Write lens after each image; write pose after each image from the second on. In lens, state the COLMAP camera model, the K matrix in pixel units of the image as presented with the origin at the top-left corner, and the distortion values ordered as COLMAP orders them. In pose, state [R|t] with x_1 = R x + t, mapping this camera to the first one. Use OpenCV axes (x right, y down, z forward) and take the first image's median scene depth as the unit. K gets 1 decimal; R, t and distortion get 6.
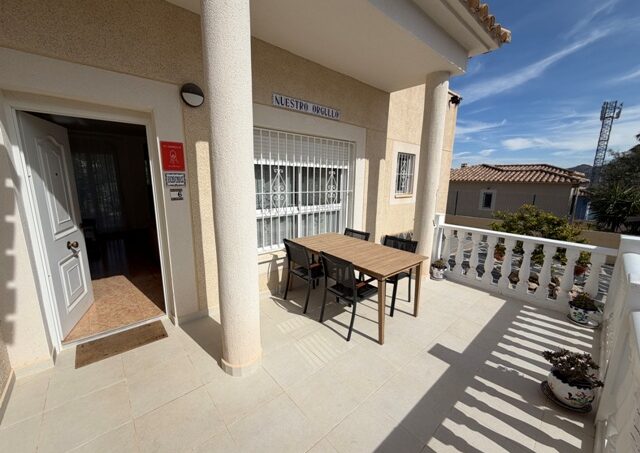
lens RADIAL K [[255.7, 0, 318.2], [0, 255.7, 226.6], [0, 0, 1]] dist [0.000244, 0.000011]
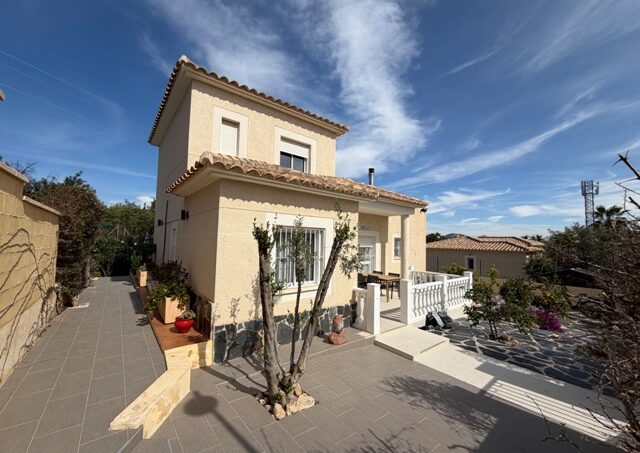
lens RADIAL K [[255.7, 0, 318.2], [0, 255.7, 226.6], [0, 0, 1]] dist [0.000244, 0.000011]
pose [[0.999118, 0.007615, -0.041291, -0.237985], [-0.017488, 0.969534, -0.244331, 0.151239], [0.038173, 0.244838, 0.968812, -1.129081]]
